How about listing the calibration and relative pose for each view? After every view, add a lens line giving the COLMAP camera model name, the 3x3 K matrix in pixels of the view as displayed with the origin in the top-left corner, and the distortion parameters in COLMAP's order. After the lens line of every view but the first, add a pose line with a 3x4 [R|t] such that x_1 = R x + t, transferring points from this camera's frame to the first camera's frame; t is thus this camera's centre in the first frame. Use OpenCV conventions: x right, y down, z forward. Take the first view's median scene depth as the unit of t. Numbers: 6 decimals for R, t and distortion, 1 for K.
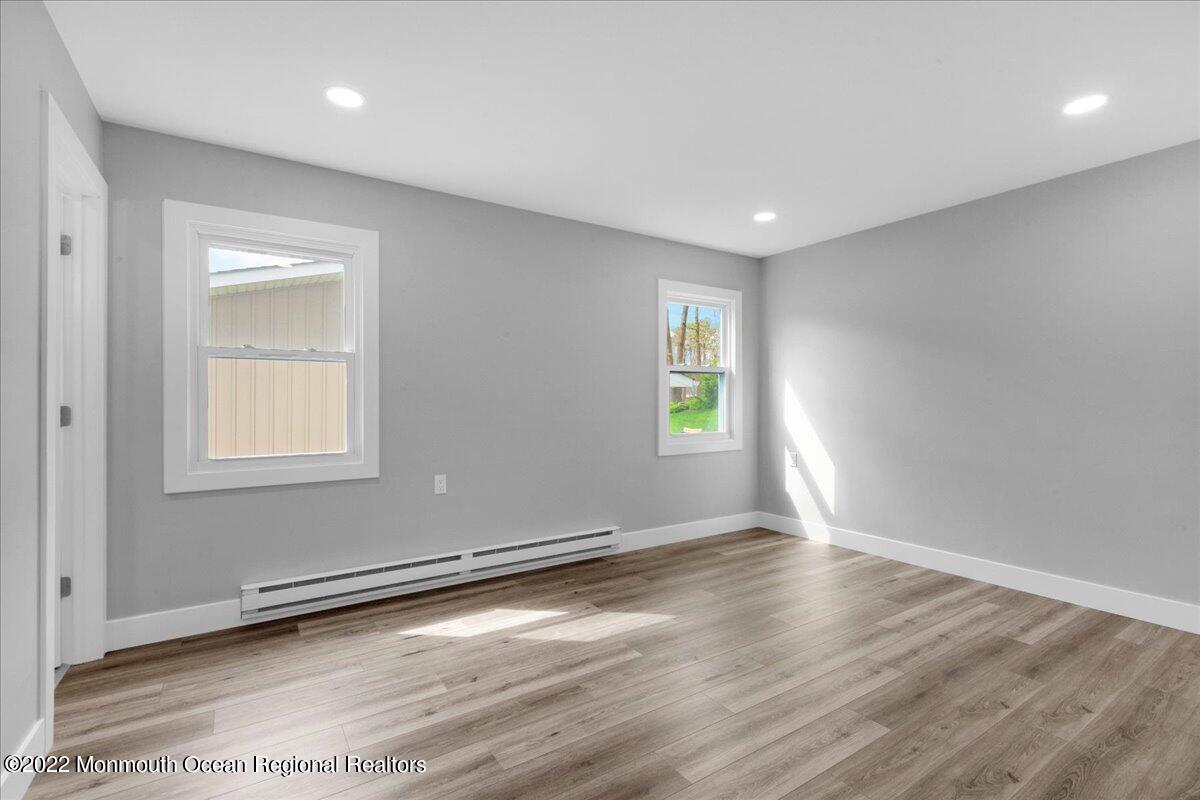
lens RADIAL K [[551.3, 0, 598.8], [0, 551.3, 399.6], [0, 0, 1]] dist [-0.005361, -0.000893]
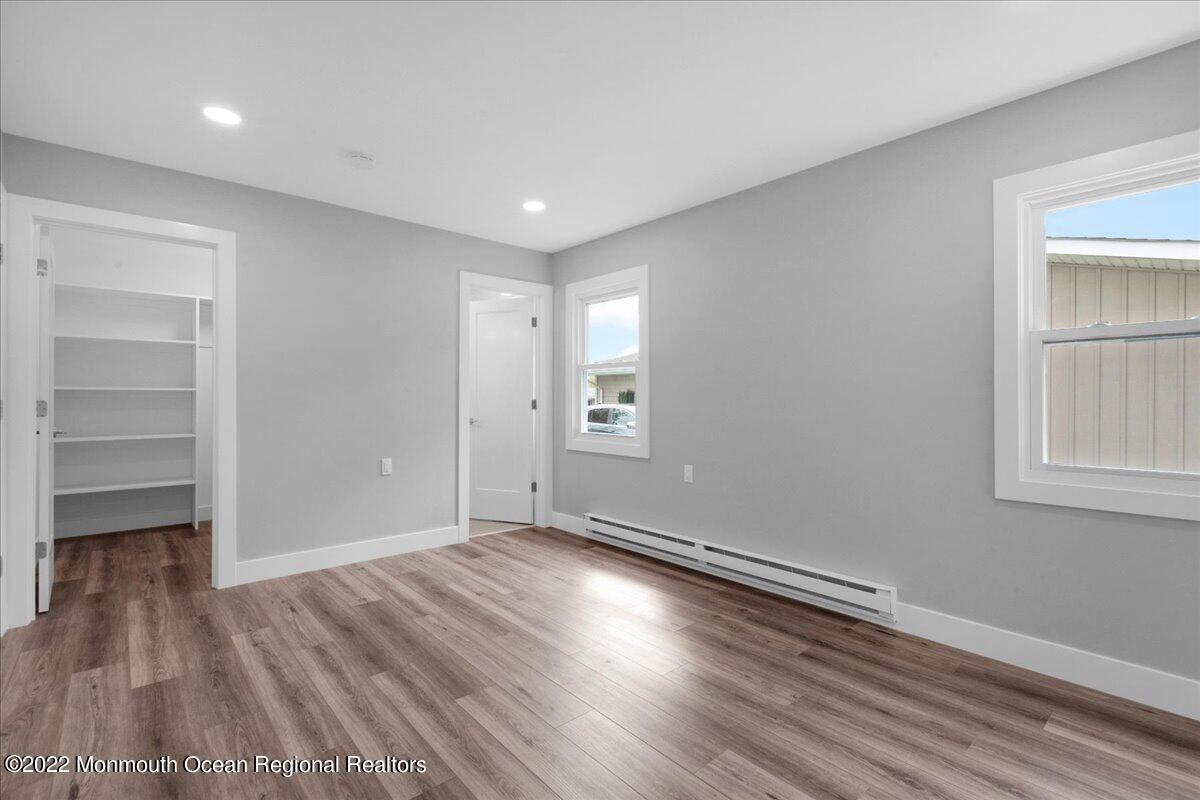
lens RADIAL K [[551.3, 0, 599.5], [0, 551.3, 396.2], [0, 0, 1]] dist [-0.005361, -0.000893]
pose [[0.130179, -0.000311, -0.991490, 0.847826], [-0.004031, 0.999992, -0.000843, -0.000187], [0.991482, 0.004106, 0.130177, 0.734188]]
